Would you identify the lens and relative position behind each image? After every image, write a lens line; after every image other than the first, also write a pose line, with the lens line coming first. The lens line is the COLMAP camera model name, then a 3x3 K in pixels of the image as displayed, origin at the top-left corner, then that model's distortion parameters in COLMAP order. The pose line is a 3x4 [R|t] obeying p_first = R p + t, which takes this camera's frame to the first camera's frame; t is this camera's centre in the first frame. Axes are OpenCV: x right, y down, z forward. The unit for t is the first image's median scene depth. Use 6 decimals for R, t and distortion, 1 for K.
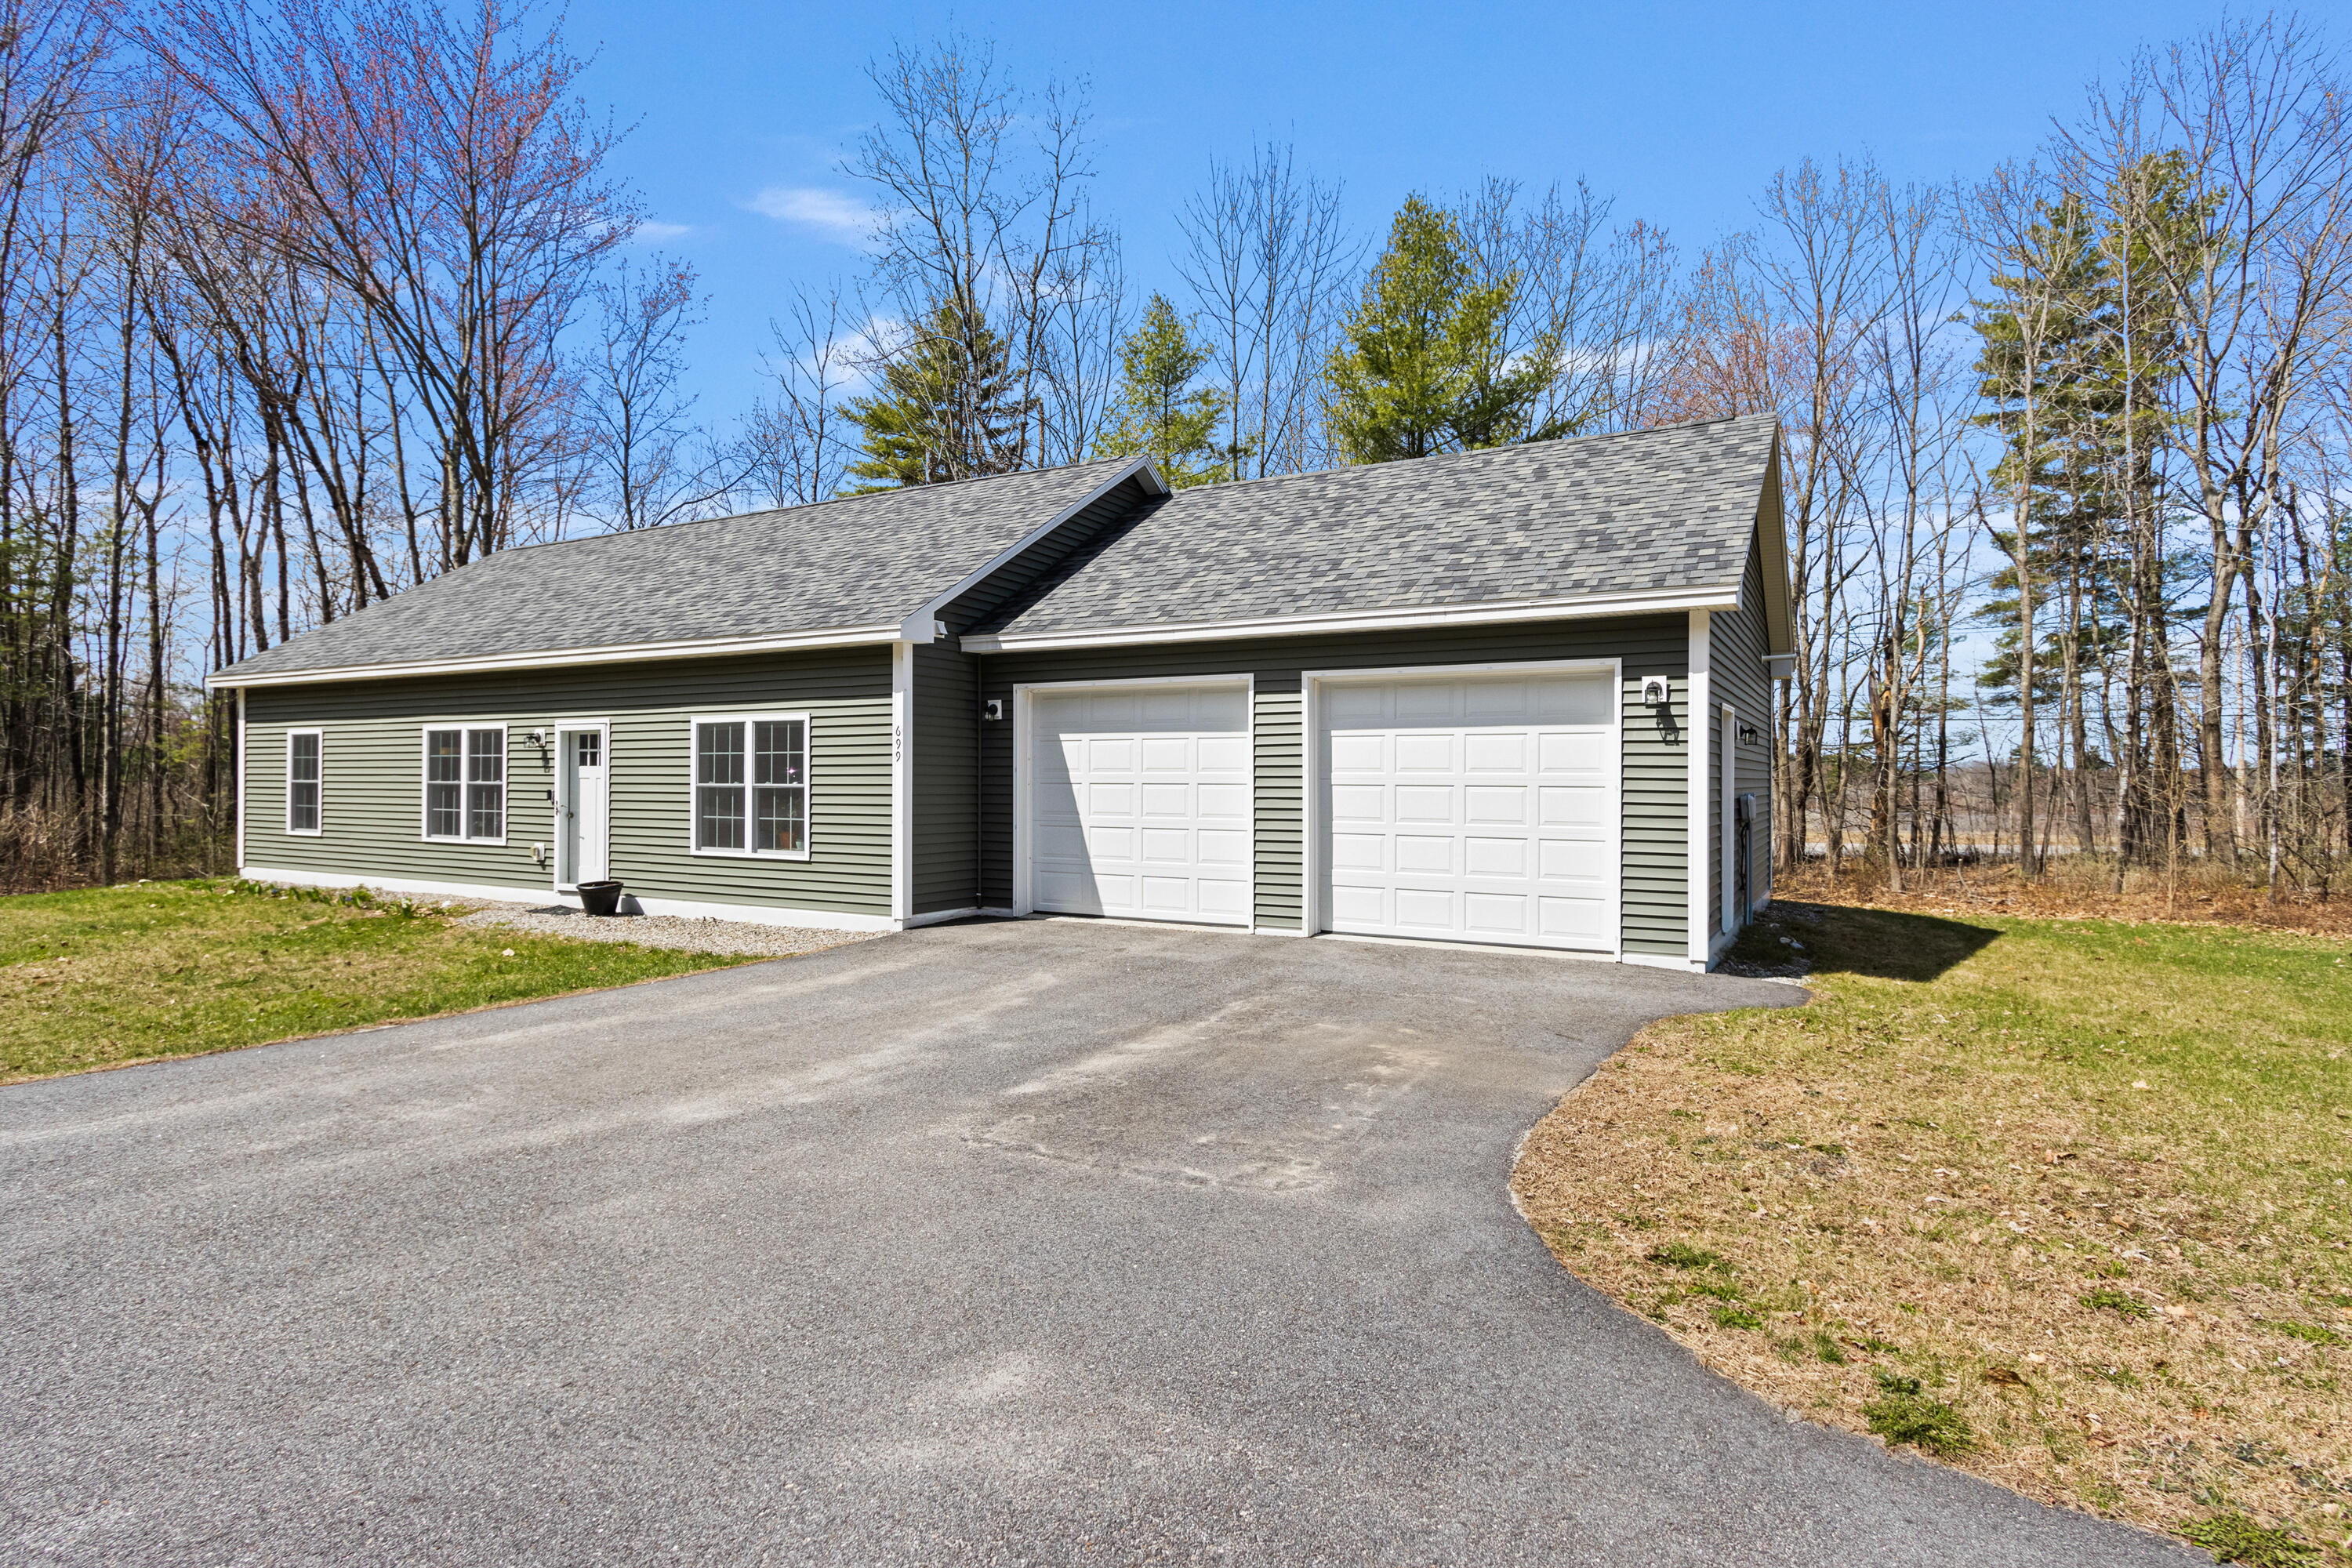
lens RADIAL K [[1227.9, 0, 1174.7], [0, 1227.9, 722.3], [0, 0, 1]] dist [0.001711, 0.000188]
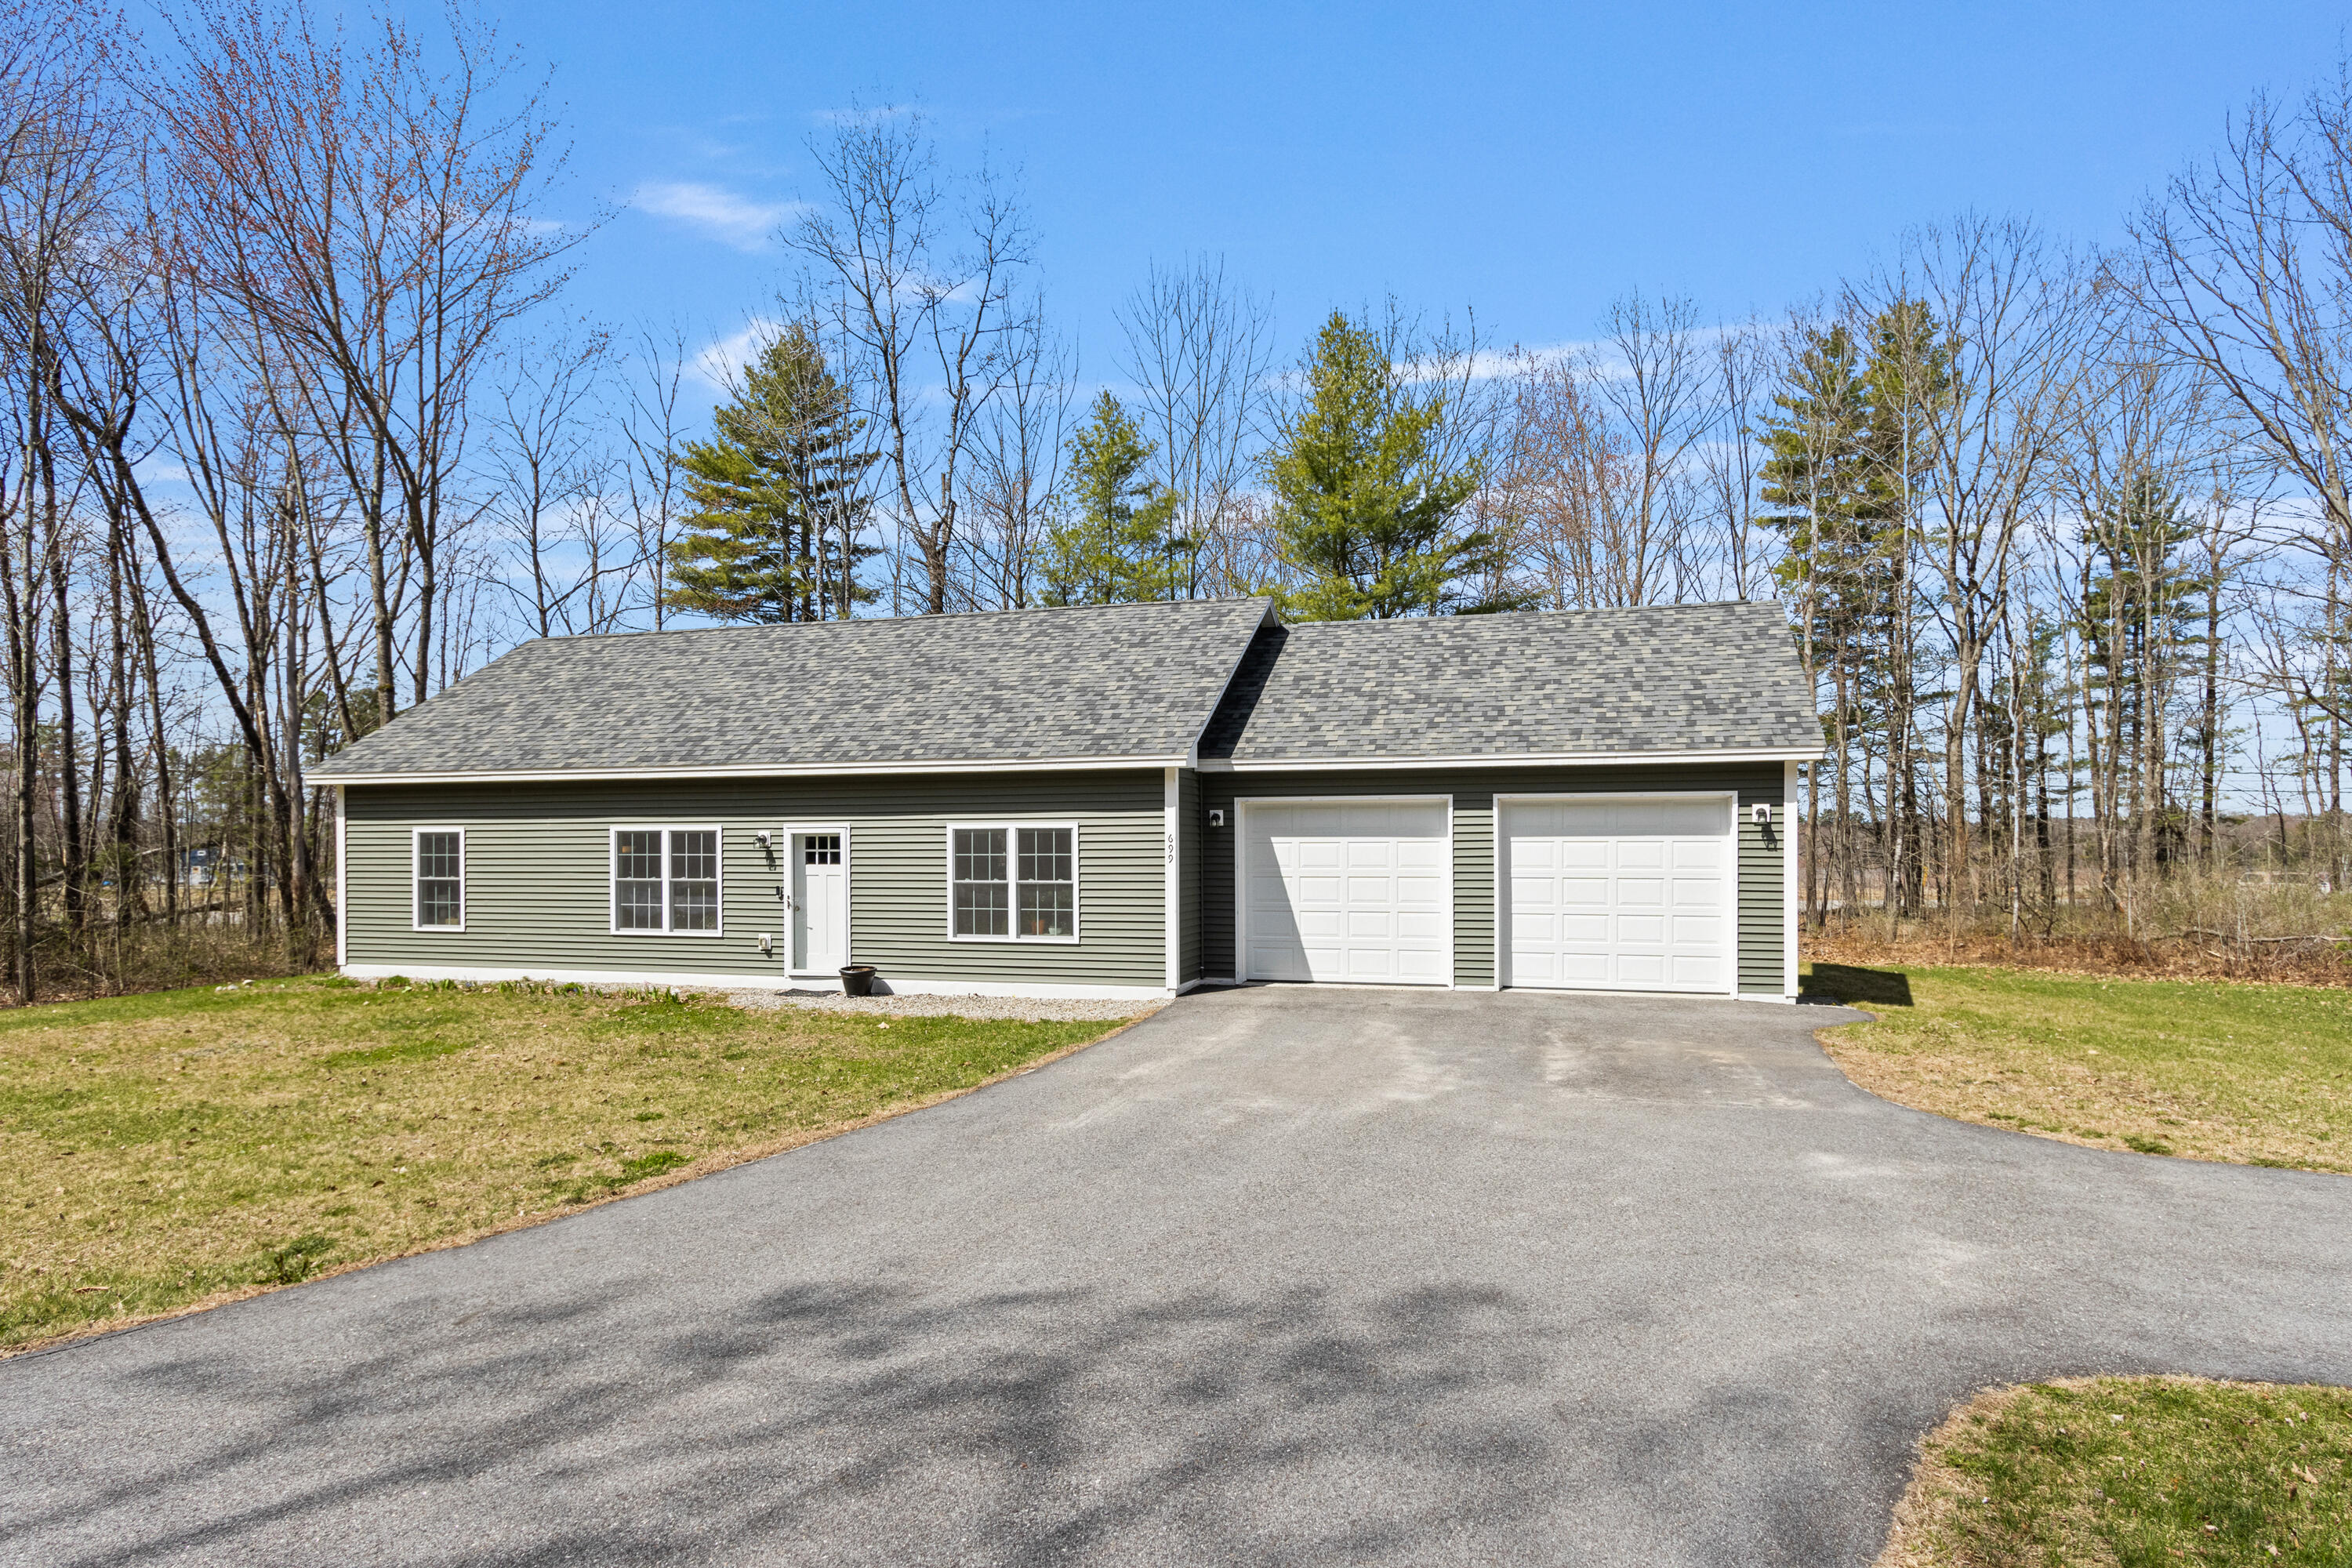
lens RADIAL K [[1361.0, 0, 1176.0], [0, 1361.0, 784.0], [0, 0, 1]] dist [0.007216, 0.001528]
pose [[0.975678, 0.000376, 0.219210, -0.466849], [-0.001838, 0.999977, 0.006464, -0.050965], [-0.219202, -0.006709, 0.975656, -0.313841]]
